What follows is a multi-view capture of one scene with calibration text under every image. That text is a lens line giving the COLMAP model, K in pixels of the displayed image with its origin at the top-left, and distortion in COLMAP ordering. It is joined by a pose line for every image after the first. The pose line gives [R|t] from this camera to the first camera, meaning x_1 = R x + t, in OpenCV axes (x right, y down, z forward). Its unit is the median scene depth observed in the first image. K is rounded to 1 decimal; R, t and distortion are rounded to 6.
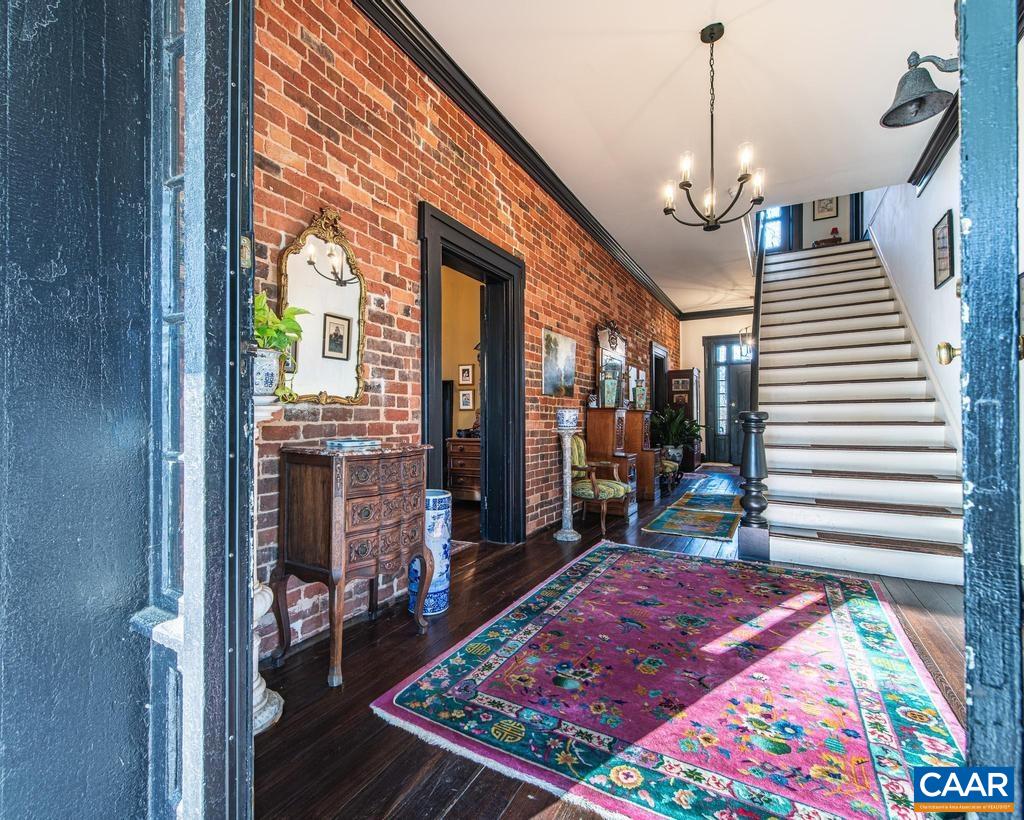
lens RADIAL K [[478.9, 0, 473.3], [0, 478.9, 411.5], [0, 0, 1]] dist [0.010520, -0.003428]
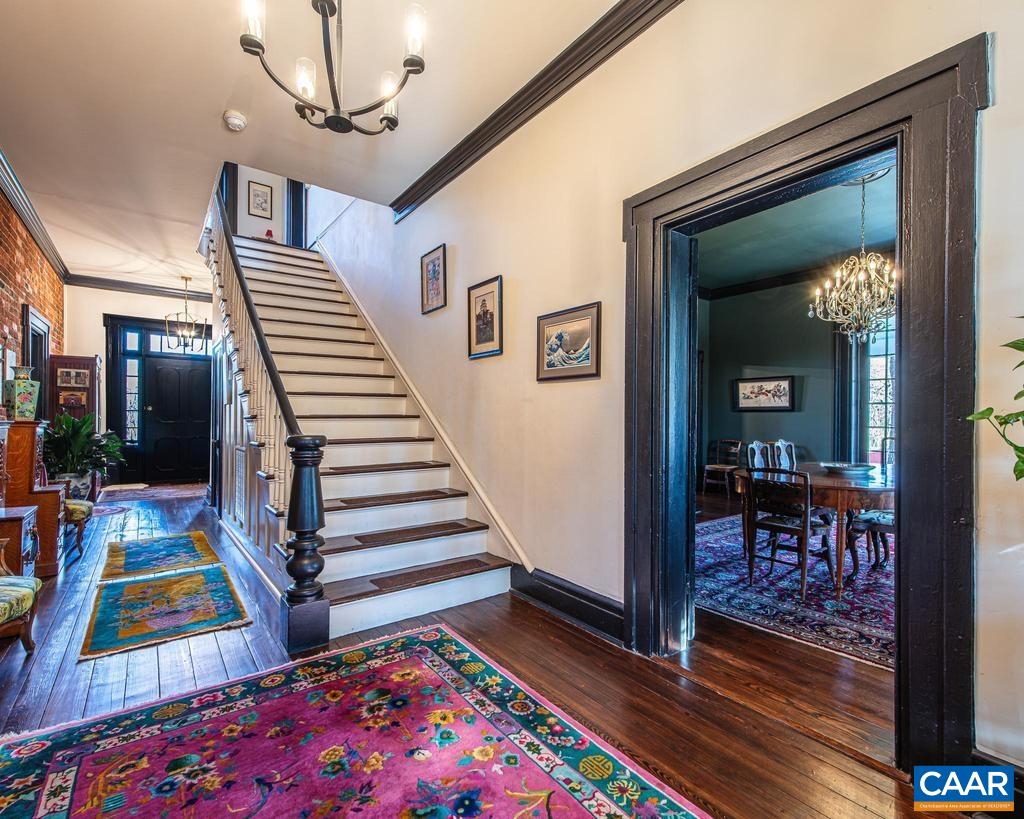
lens RADIAL K [[478.9, 0, 512.5], [0, 478.9, 414.1], [0, 0, 1]] dist [0.010520, -0.003428]
pose [[0.349027, 0.006989, 0.937087, 0.014025], [-0.015245, 0.999882, -0.001779, -0.016420], [-0.936989, -0.013665, 0.349092, 0.226270]]
